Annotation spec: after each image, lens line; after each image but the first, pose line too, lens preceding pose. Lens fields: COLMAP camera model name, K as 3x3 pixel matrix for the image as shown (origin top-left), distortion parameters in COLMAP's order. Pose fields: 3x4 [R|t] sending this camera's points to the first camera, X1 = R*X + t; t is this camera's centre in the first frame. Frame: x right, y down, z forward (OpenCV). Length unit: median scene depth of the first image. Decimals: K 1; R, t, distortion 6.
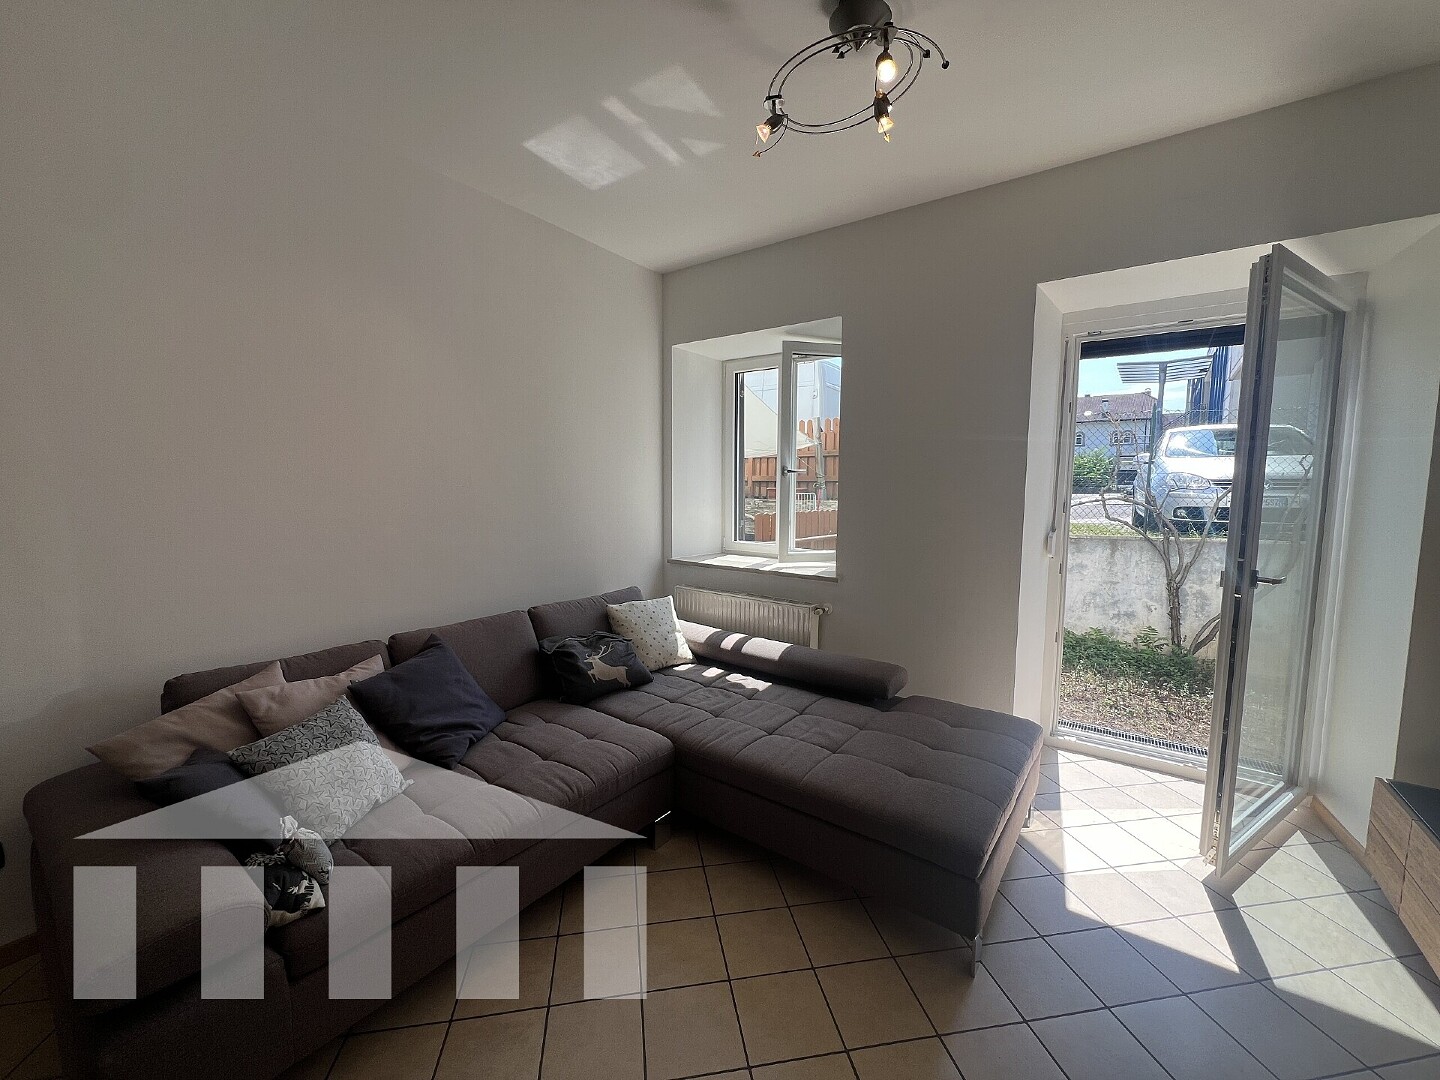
lens RADIAL K [[577.1, 0, 718.1], [0, 577.1, 531.9], [0, 0, 1]] dist [-0.000099, -0.000889]
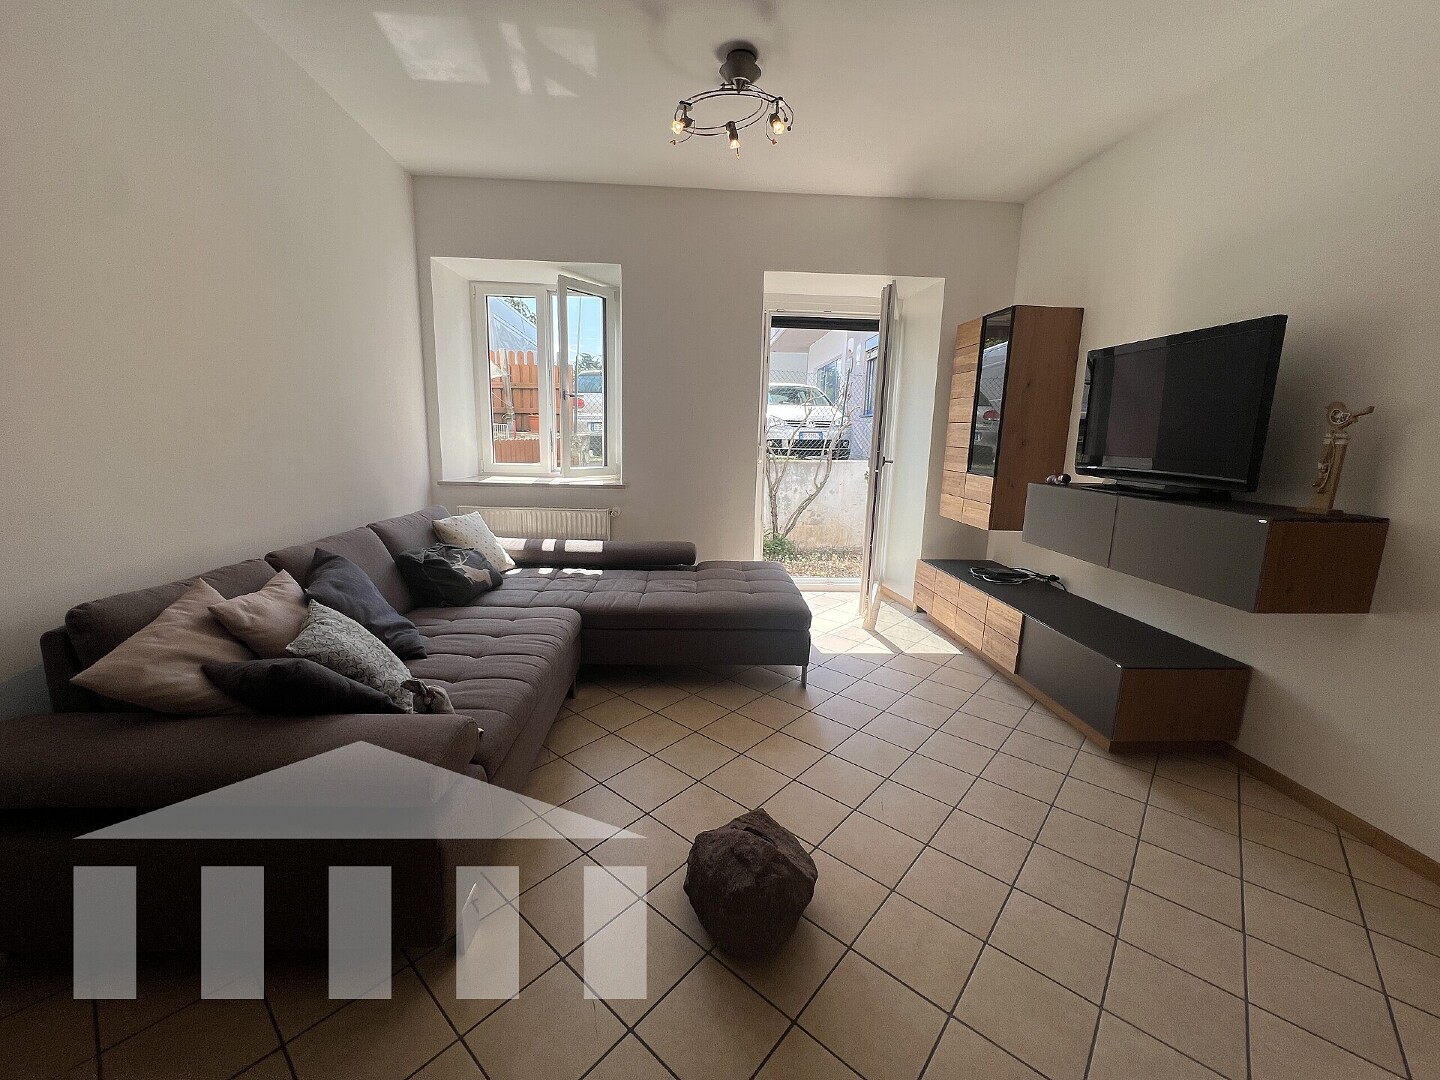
lens RADIAL K [[577.1, 0, 718.4], [0, 577.1, 531.9], [0, 0, 1]] dist [-0.000099, -0.000889]
pose [[0.776982, -0.095442, 0.622246, -0.406905], [0.037099, 0.993665, 0.106086, 0.054998], [-0.628429, -0.059342, 0.775600, -0.081129]]
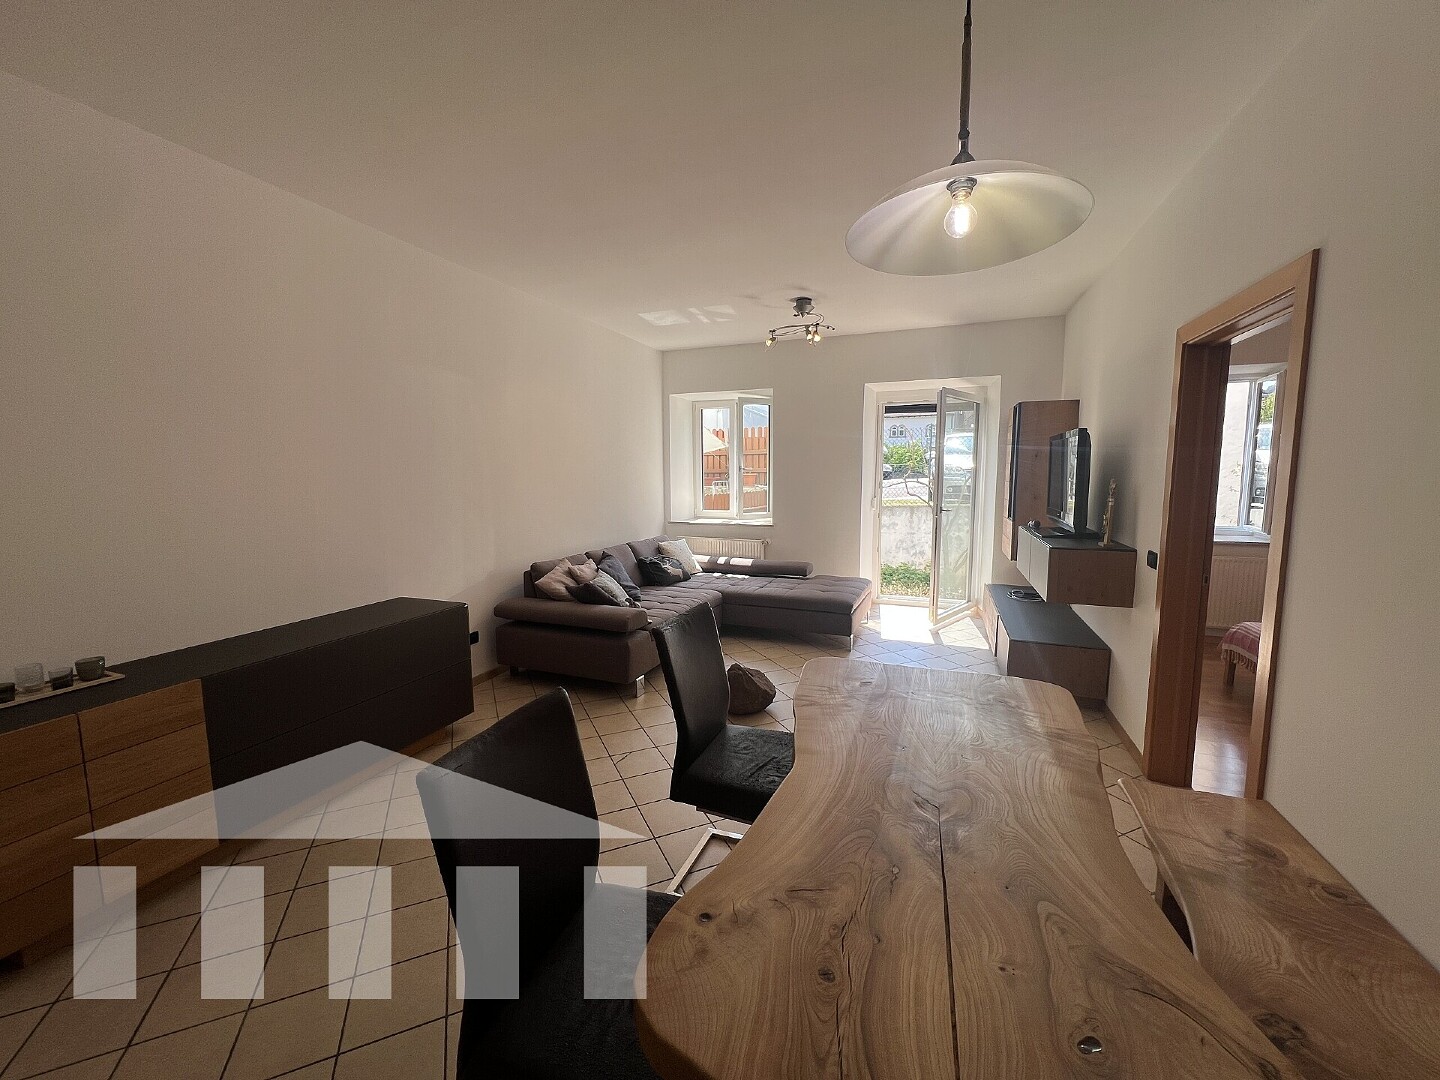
lens RADIAL K [[577.1, 0, 722.8], [0, 577.1, 535.1], [0, 0, 1]] dist [-0.000099, -0.000889]
pose [[0.967555, -0.038880, 0.249651, -0.427062], [0.032993, 0.999071, 0.027722, 0.053986], [-0.250497, -0.018586, 0.967939, -0.791132]]
